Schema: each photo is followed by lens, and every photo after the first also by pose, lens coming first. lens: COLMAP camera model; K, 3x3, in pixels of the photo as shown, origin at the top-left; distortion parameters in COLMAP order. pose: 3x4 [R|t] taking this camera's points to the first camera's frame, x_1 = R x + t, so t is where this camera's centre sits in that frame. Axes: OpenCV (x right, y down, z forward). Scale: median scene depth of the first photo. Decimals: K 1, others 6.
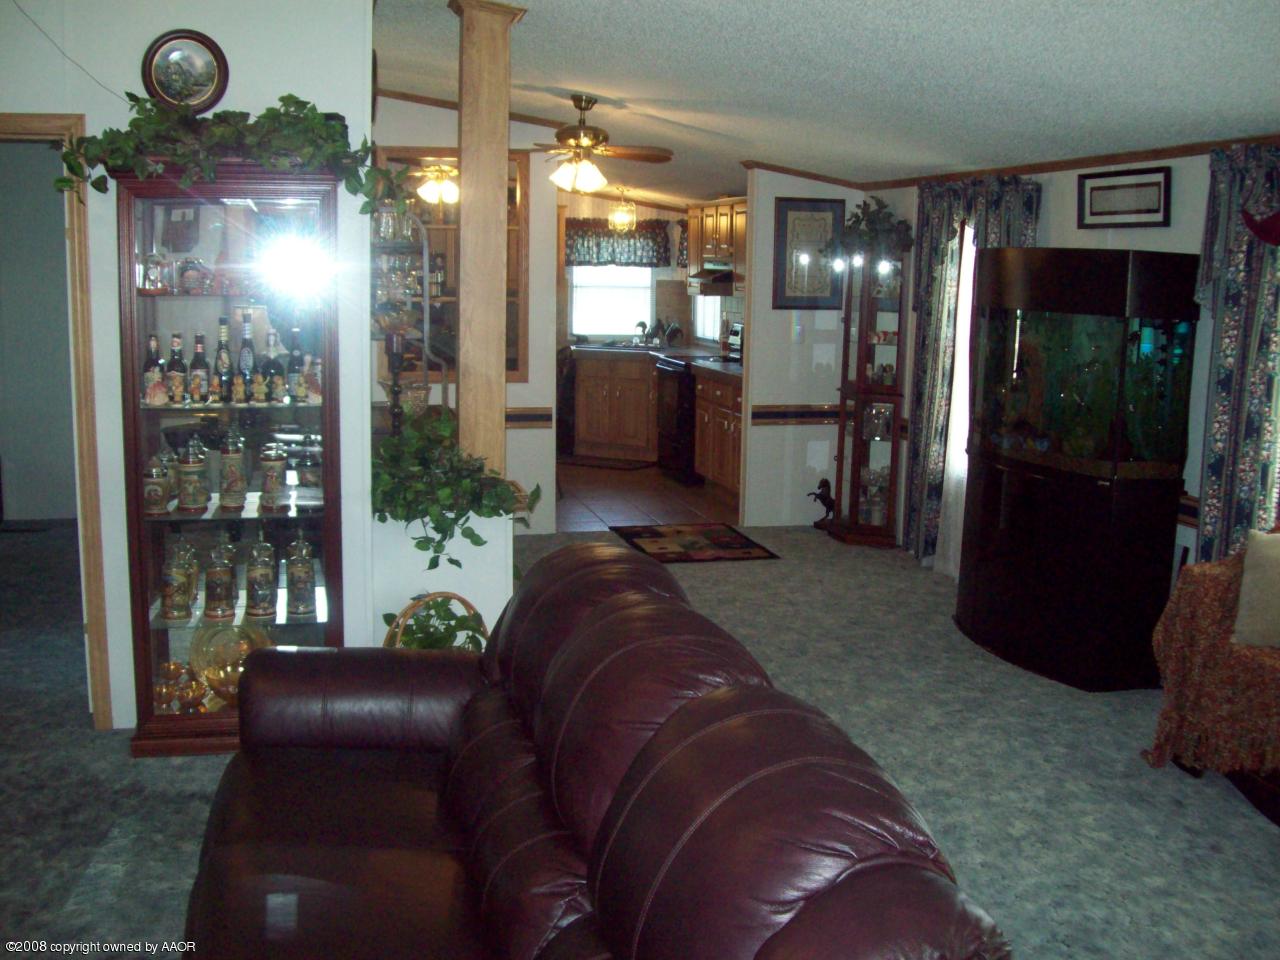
lens RADIAL K [[1385.7, 0, 646.8], [0, 1385.7, 486.4], [0, 0, 1]] dist [-0.176285, 0.154348]
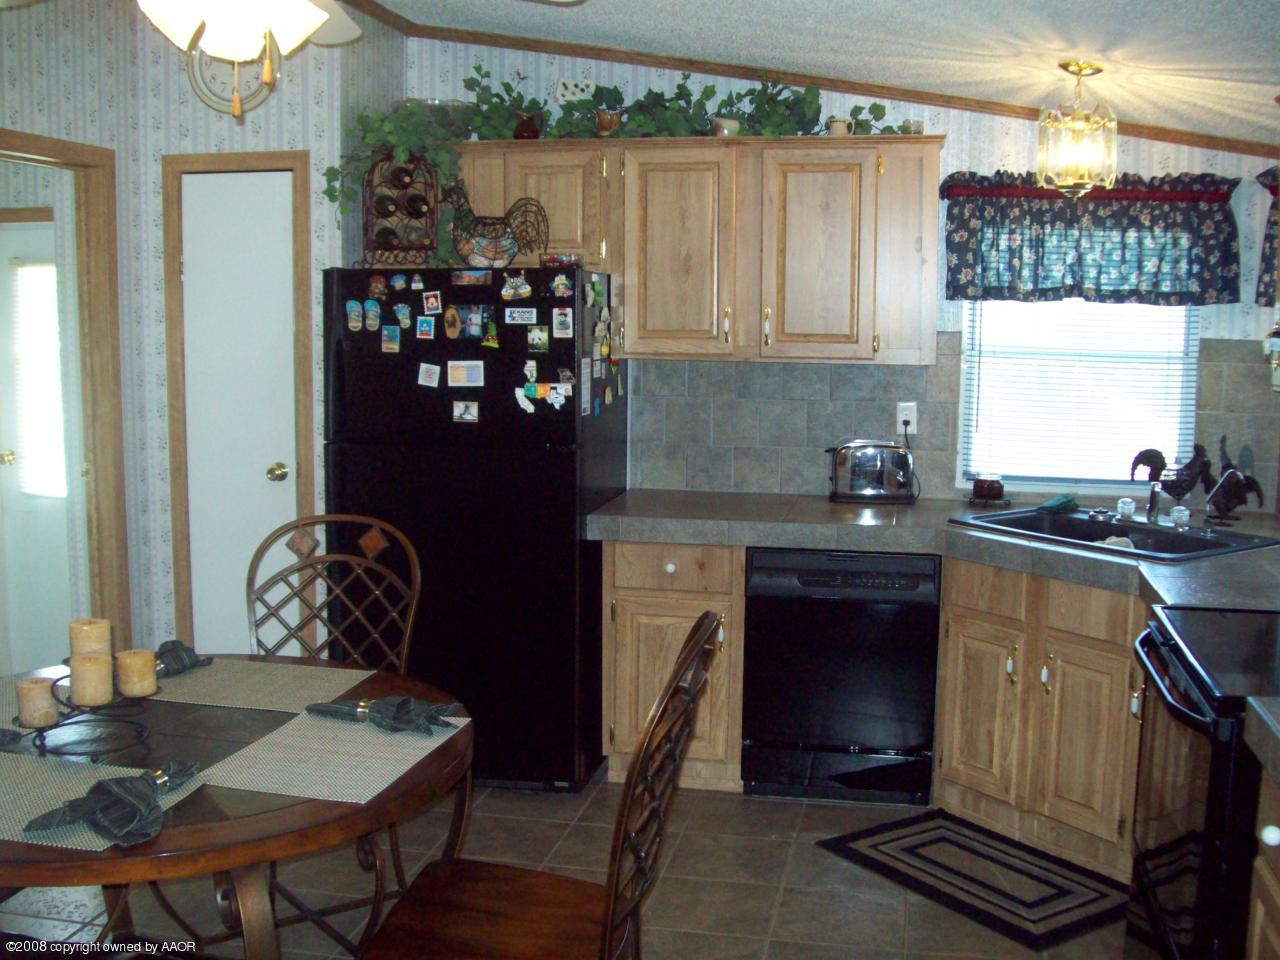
lens RADIAL K [[1385.7, 0, 646.8], [0, 1385.7, 486.4], [0, 0, 1]] dist [-0.176285, 0.154348]
pose [[0.905720, 0.050653, -0.420840, 0.032920], [-0.063115, 0.997882, -0.015727, -0.113700], [0.419152, 0.040806, 0.906999, 0.731041]]
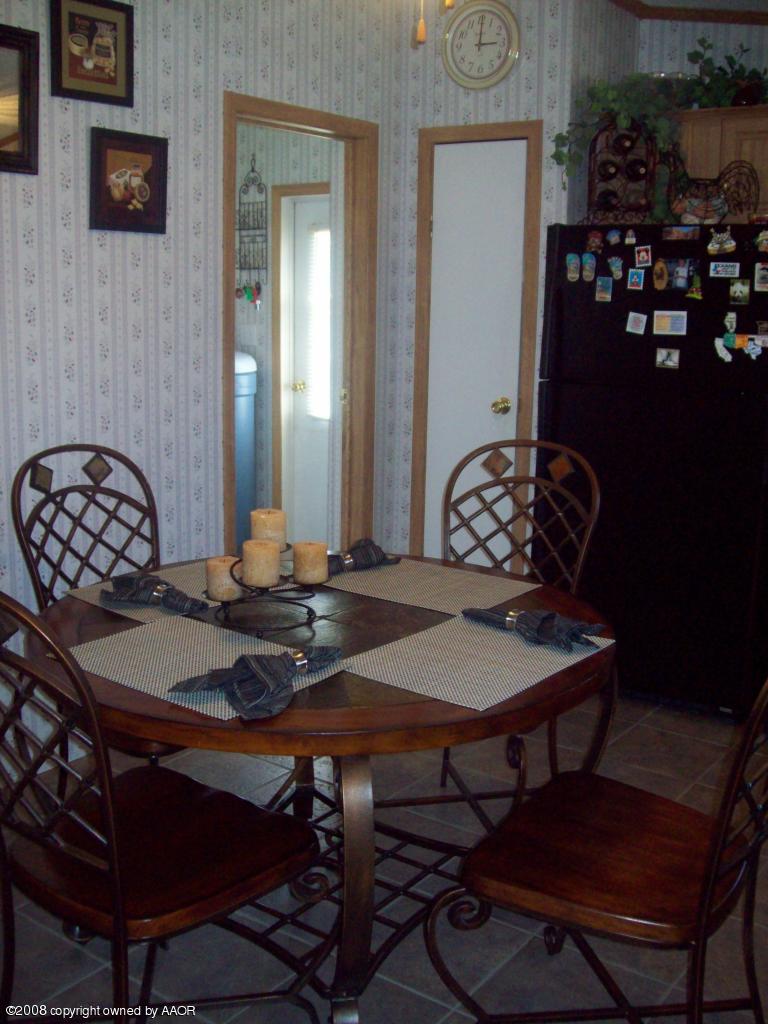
lens RADIAL K [[1108.5, 0, 381.0], [0, 1108.5, 518.1], [0, 0, 1]] dist [-0.176285, 0.154348]
pose [[0.648335, 0.153884, -0.745641, 0.020035], [-0.127848, 0.987459, 0.092626, -0.108848], [0.750544, 0.035276, 0.659878, 0.781660]]
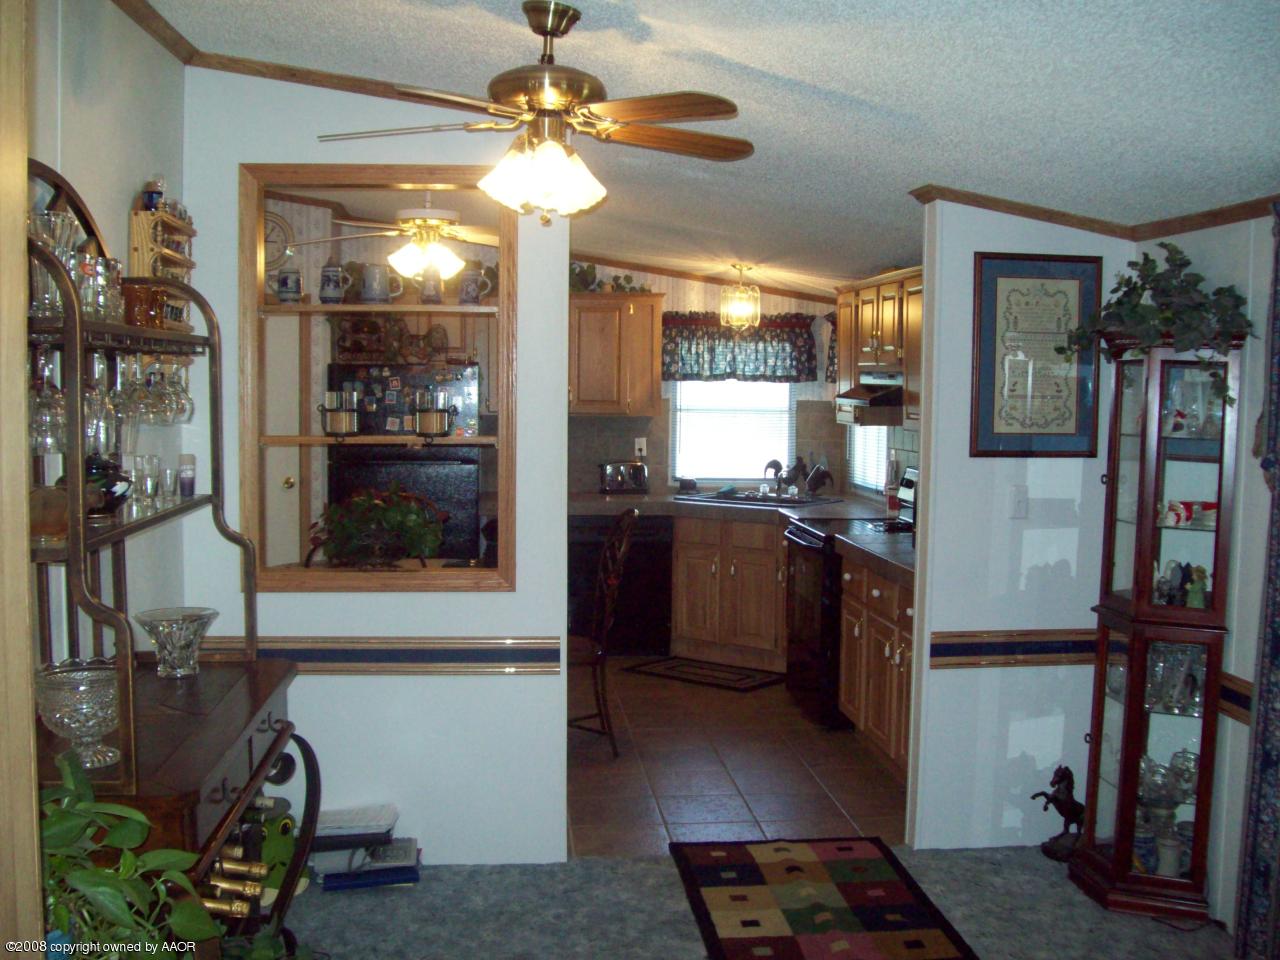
lens RADIAL K [[1385.7, 0, 646.8], [0, 1385.7, 486.4], [0, 0, 1]] dist [-0.176285, 0.154348]
pose [[0.991041, 0.006385, -0.133403, 0.030467], [-0.017555, 0.996418, -0.082724, -0.057174], [0.132397, 0.084325, 0.987603, 0.367978]]
